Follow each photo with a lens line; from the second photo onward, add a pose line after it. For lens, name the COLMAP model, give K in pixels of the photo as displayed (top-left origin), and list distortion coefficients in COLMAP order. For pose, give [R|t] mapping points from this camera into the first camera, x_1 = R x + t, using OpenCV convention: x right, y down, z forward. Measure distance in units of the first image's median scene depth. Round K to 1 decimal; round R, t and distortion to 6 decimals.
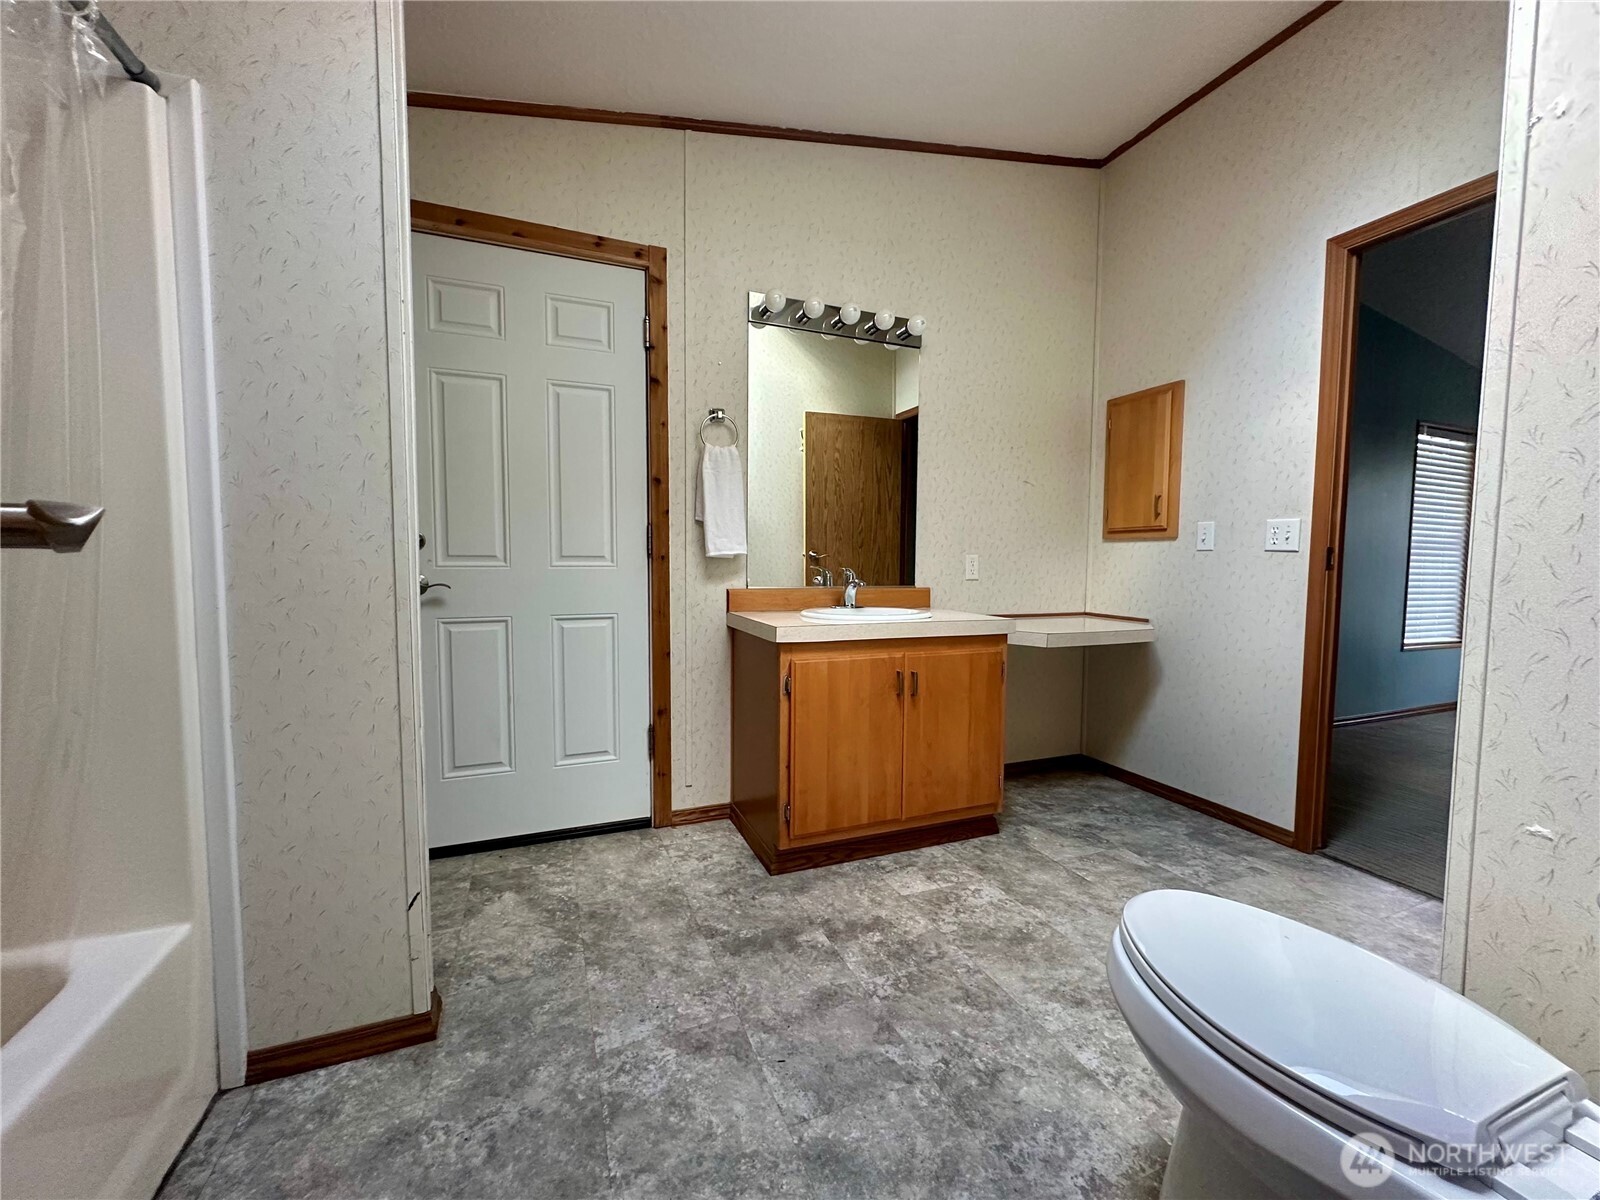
lens RADIAL K [[637.9, 0, 788.3], [0, 637.9, 601.3], [0, 0, 1]] dist [0.000612, -0.000922]
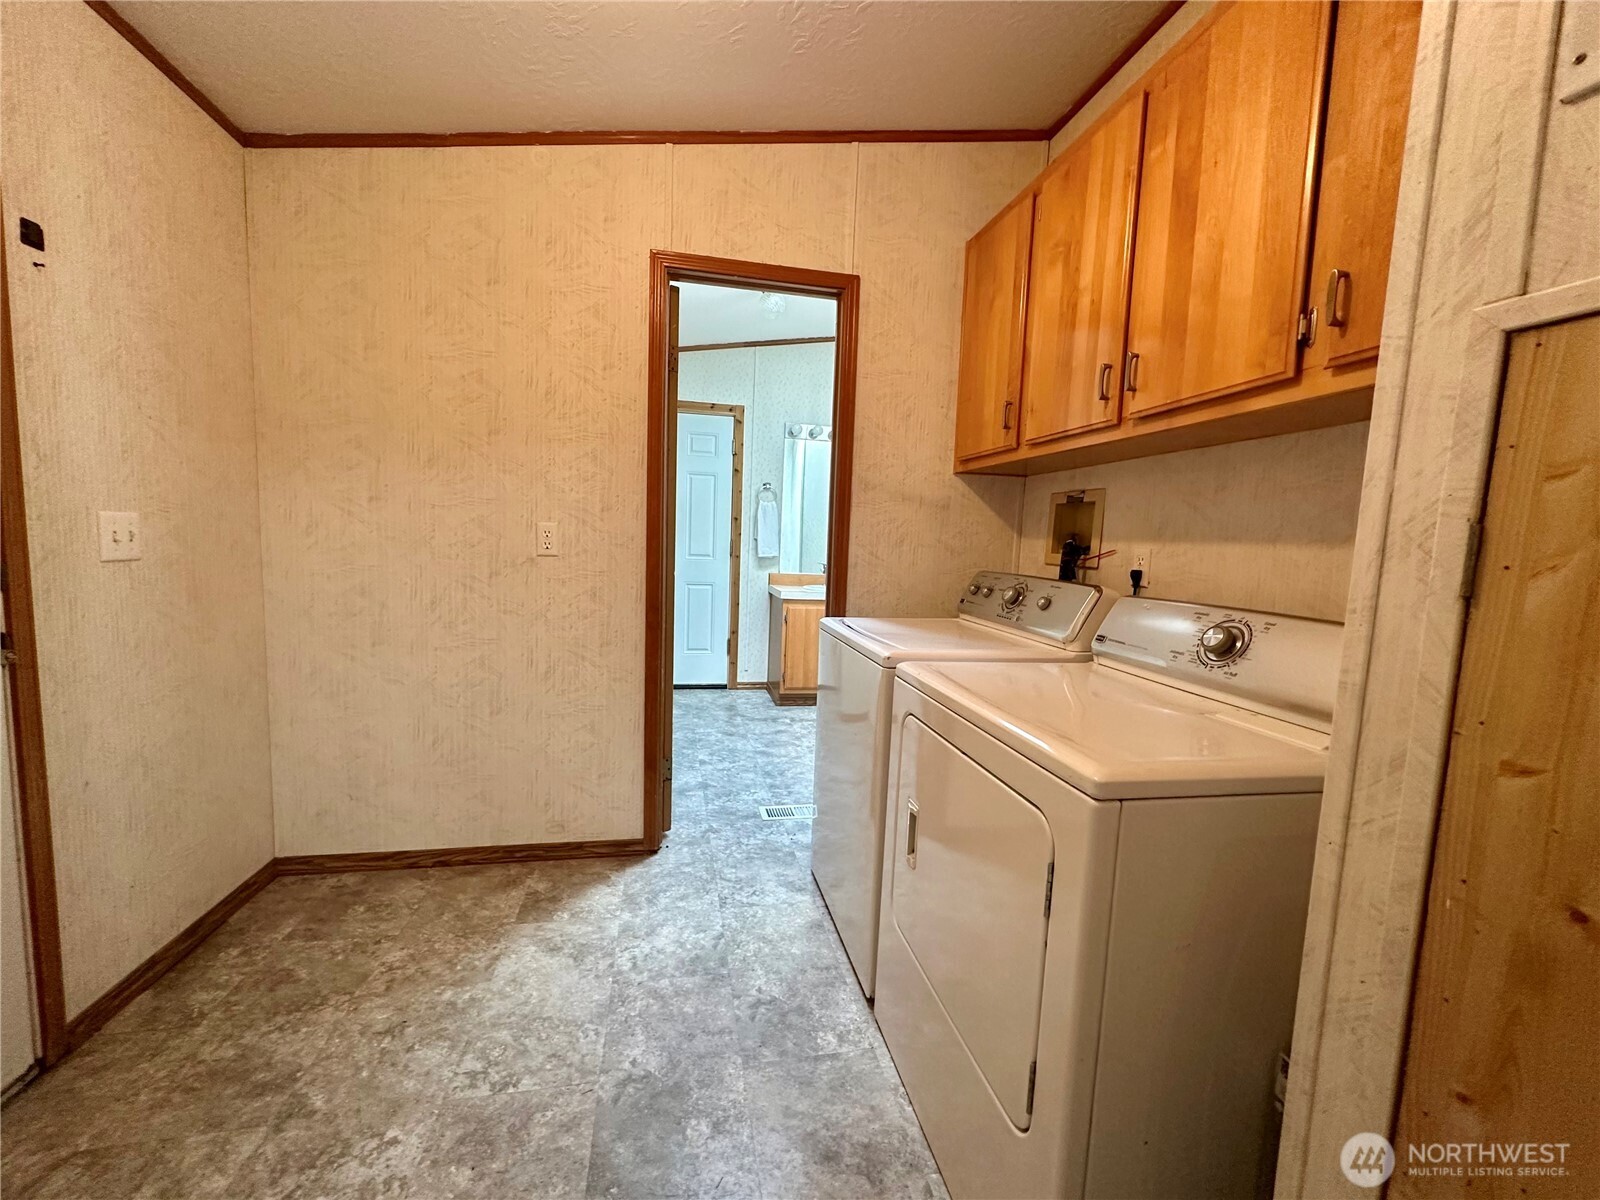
lens RADIAL K [[637.9, 0, 789.1], [0, 637.9, 609.4], [0, 0, 1]] dist [0.000612, -0.000922]
pose [[0.982233, 0.051875, -0.180353, 0.413009], [-0.044137, 0.997935, 0.046658, -0.003013], [0.182401, -0.037869, 0.982495, -1.182557]]
